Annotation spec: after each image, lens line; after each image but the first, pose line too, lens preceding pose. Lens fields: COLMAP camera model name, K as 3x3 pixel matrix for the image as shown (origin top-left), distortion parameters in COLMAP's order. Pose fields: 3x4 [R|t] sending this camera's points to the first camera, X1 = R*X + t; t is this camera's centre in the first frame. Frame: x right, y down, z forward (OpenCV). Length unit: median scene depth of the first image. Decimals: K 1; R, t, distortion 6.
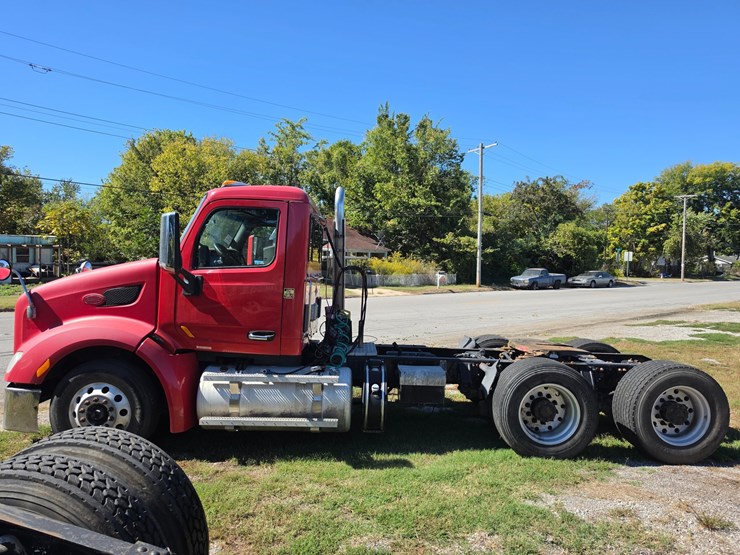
lens RADIAL K [[531.5, 0, 363.4], [0, 531.5, 278.0], [0, 0, 1]] dist [0.085110, -0.127915]
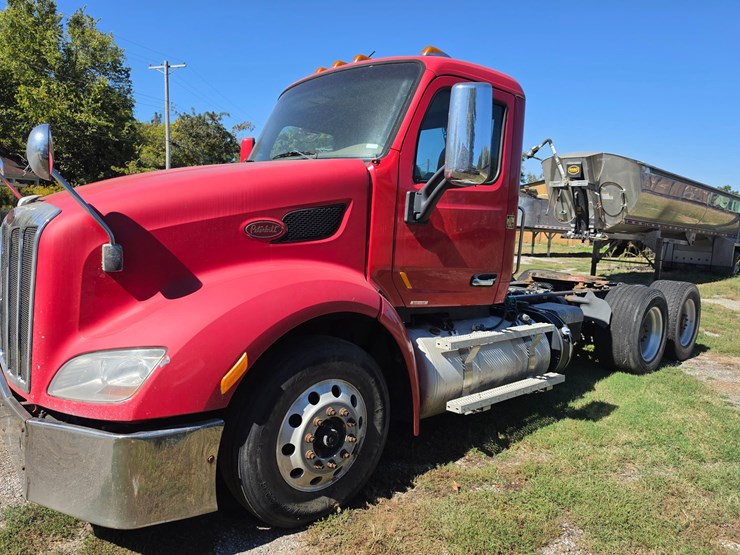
lens RADIAL K [[535.2, 0, 370.0], [0, 535.2, 277.5], [0, 0, 1]] dist [0.059077, -0.066928]
pose [[0.749211, -0.054631, 0.660075, -0.131687], [-0.016142, 0.994790, 0.100655, 0.005513], [-0.662135, -0.086067, 0.744426, 0.092581]]
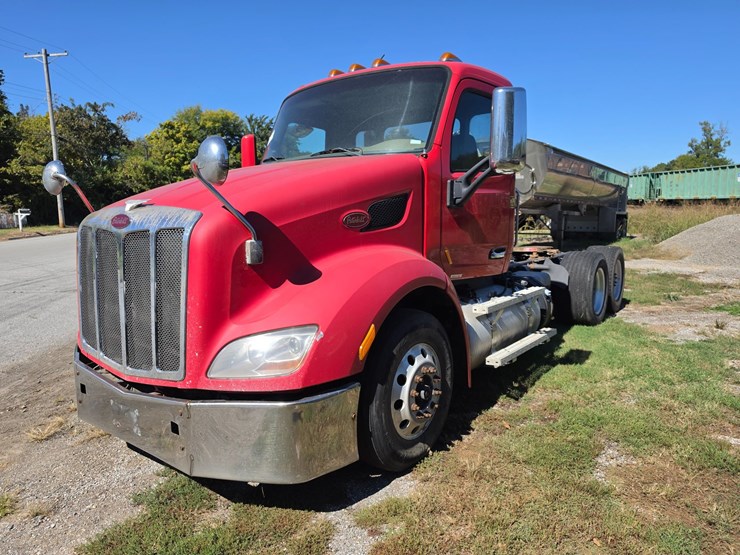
lens RADIAL K [[531.5, 0, 363.4], [0, 531.5, 278.0], [0, 0, 1]] dist [0.085110, -0.127915]
pose [[0.608922, -0.125692, 0.783209, -0.165649], [0.039097, 0.990922, 0.128630, 0.004809], [-0.792266, -0.047705, 0.608308, 0.107745]]
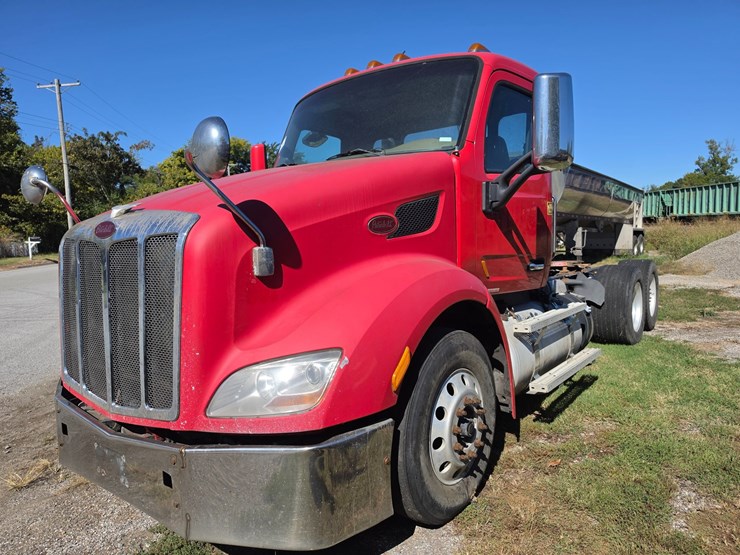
lens RADIAL K [[527.0, 0, 373.4], [0, 527.0, 275.2], [0, 0, 1]] dist [0.081763, -0.115771]
pose [[0.609202, -0.098172, 0.786915, -0.155060], [0.057382, 0.995164, 0.079729, 0.008128], [-0.790936, -0.003416, 0.611889, 0.119565]]
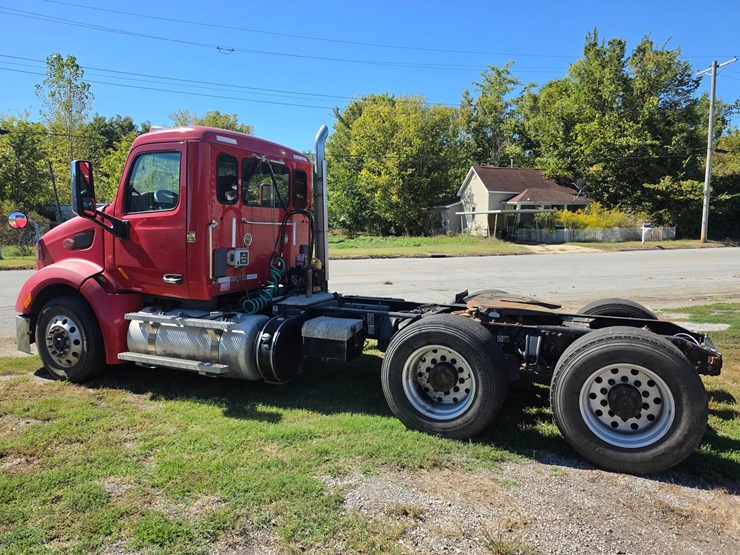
lens RADIAL K [[531.5, 0, 363.4], [0, 531.5, 278.0], [0, 0, 1]] dist [0.085110, -0.127915]
pose [[0.904822, 0.022084, -0.425217, 0.095452], [0.010014, 0.997274, 0.073104, 0.005808], [0.425673, -0.070404, 0.902134, 0.038291]]
